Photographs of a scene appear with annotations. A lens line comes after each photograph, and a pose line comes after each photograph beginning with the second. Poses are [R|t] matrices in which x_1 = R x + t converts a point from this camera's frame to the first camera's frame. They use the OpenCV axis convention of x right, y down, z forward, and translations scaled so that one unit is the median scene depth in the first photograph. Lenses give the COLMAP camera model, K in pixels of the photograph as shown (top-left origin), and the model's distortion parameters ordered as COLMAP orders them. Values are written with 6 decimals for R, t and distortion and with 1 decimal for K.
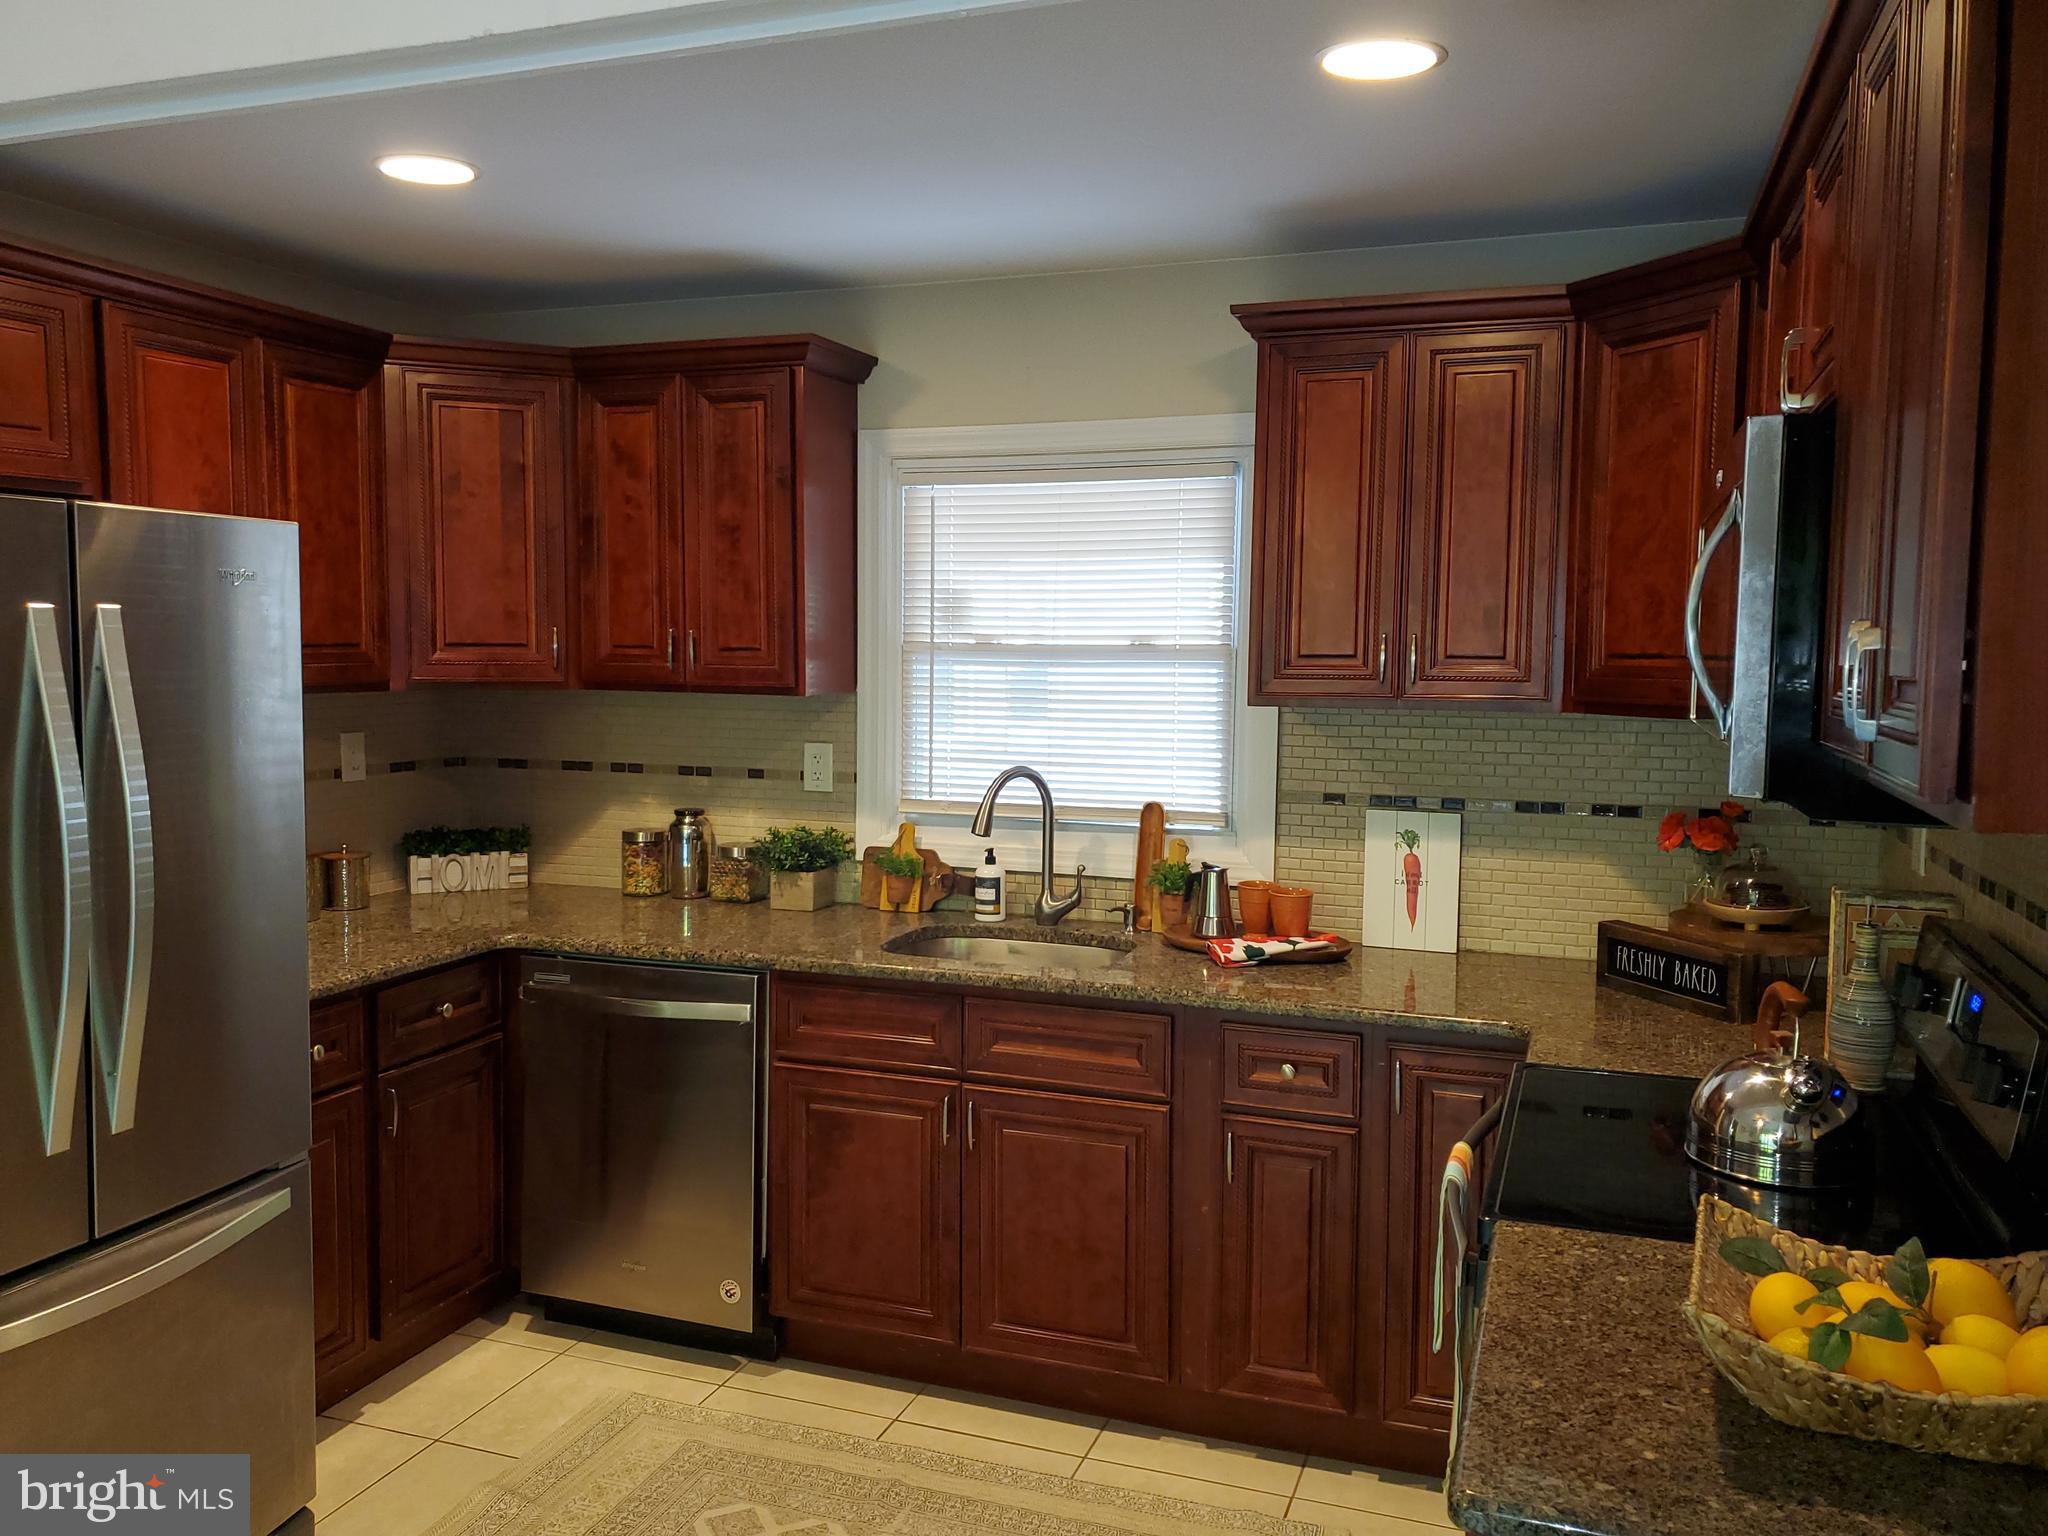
lens RADIAL K [[1570.1, 0, 1024.0], [0, 1570.1, 768.0], [0, 0, 1]] dist [-0.122673, 0.000537]
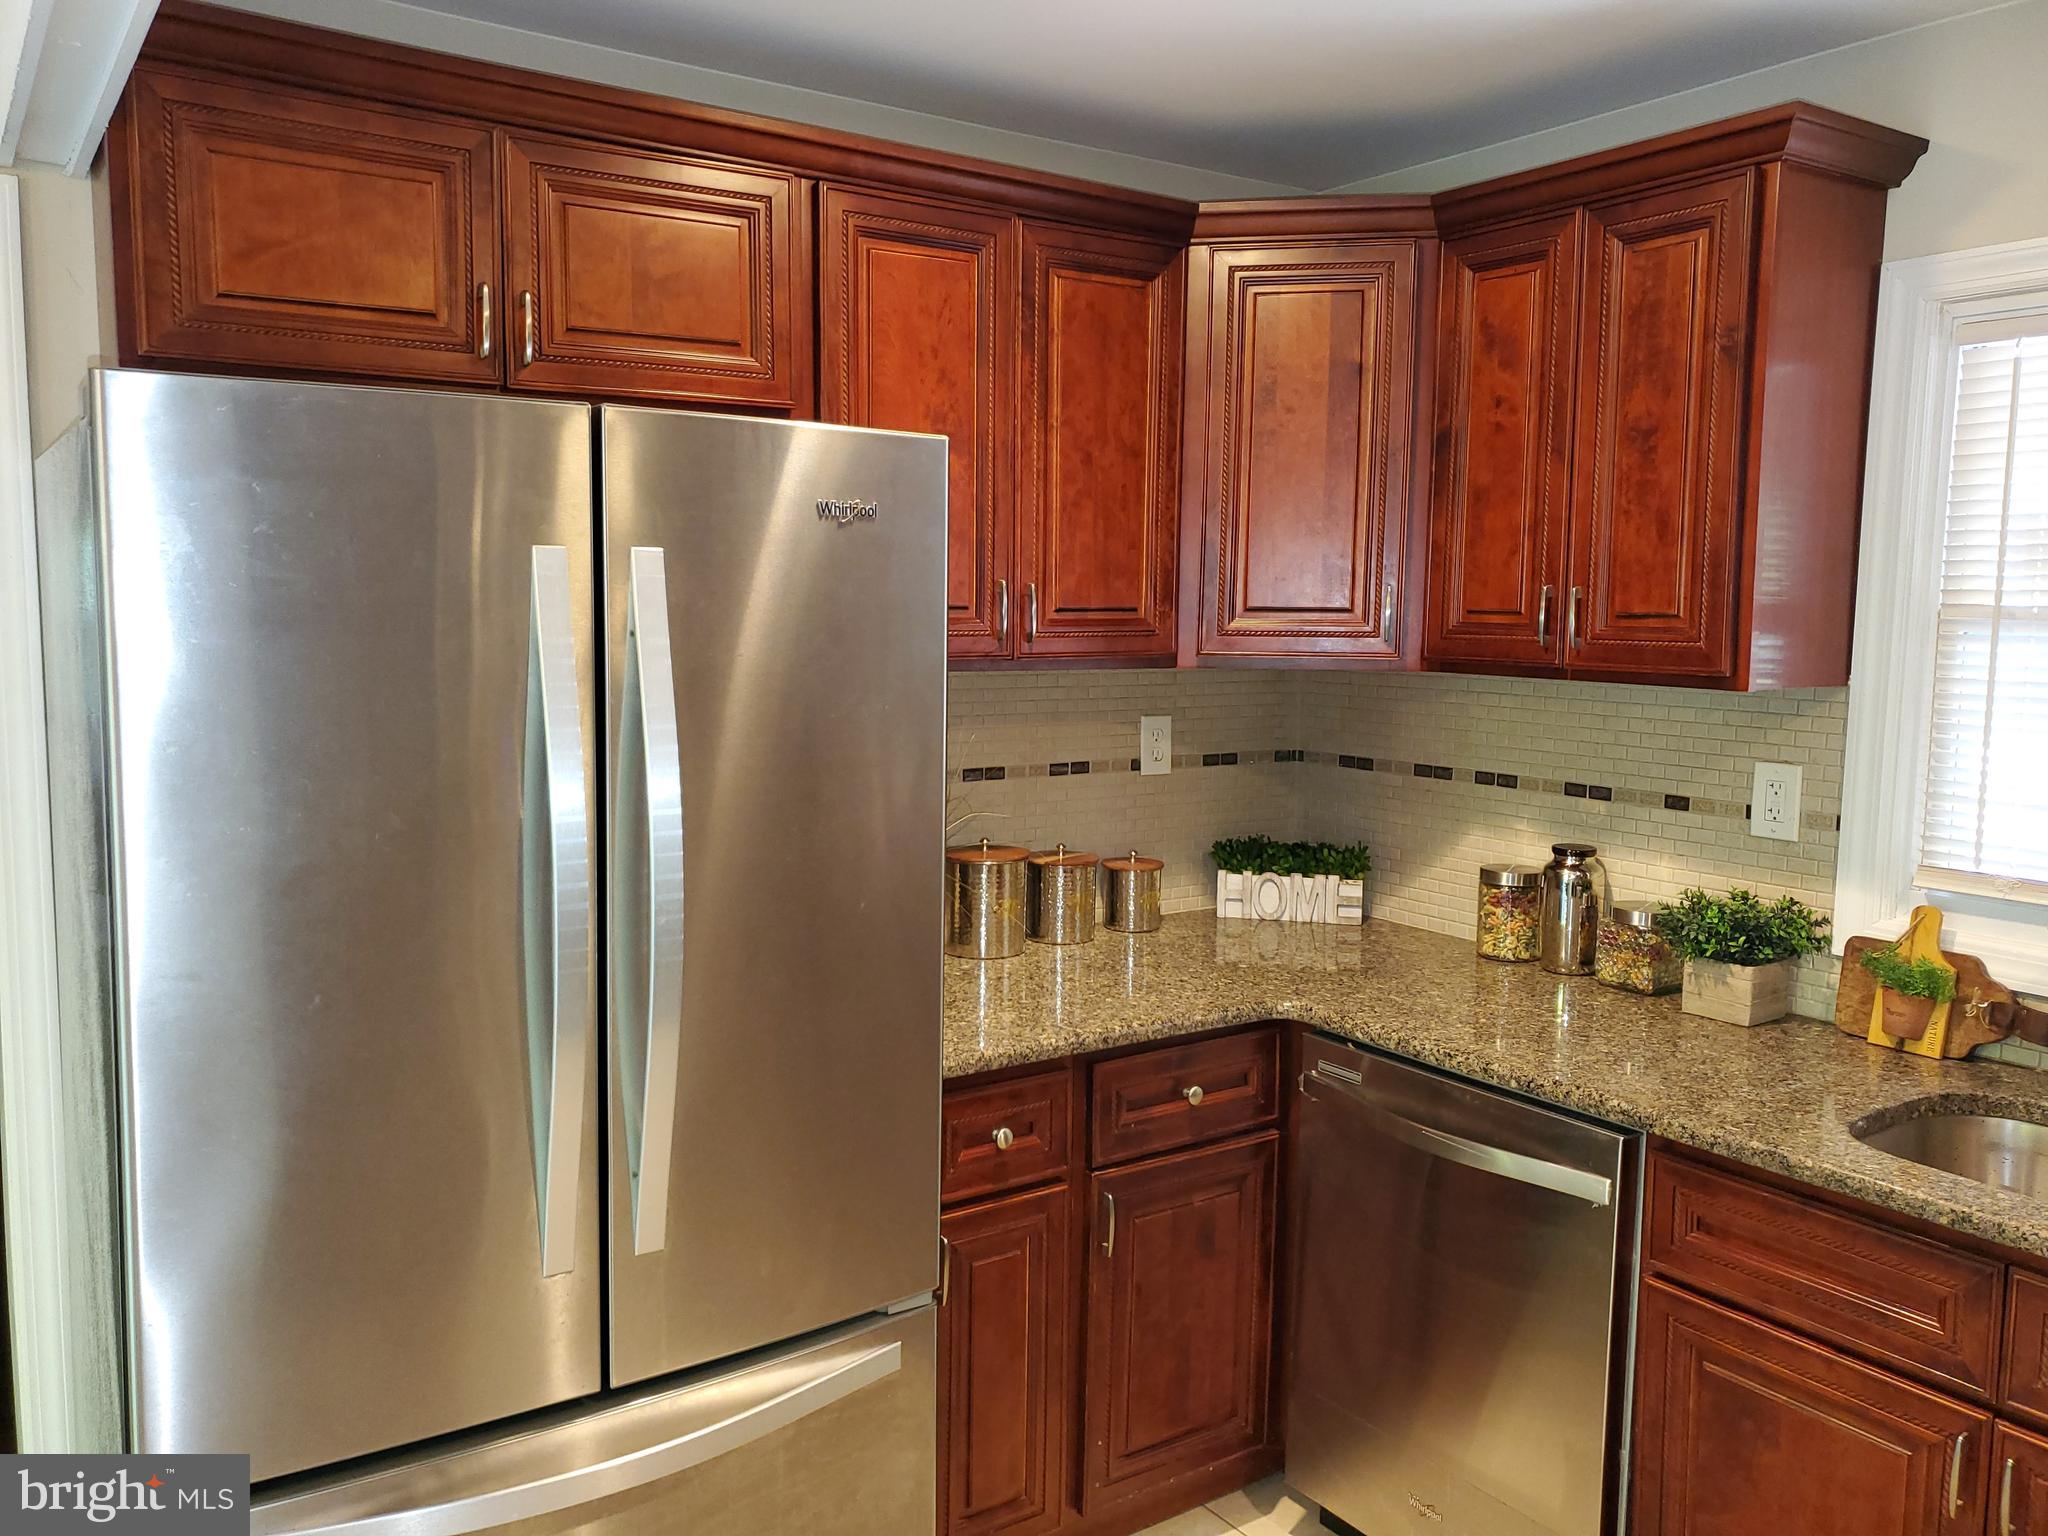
lens RADIAL K [[1589.5, 0, 1010.0], [0, 1589.5, 758.0], [0, 0, 1]] dist [0.022226, -0.004703]
pose [[0.806674, 0.053670, -0.588555, -0.000397], [-0.046482, 0.998545, 0.027348, -0.022021], [0.589166, 0.005297, 0.807994, 0.293447]]
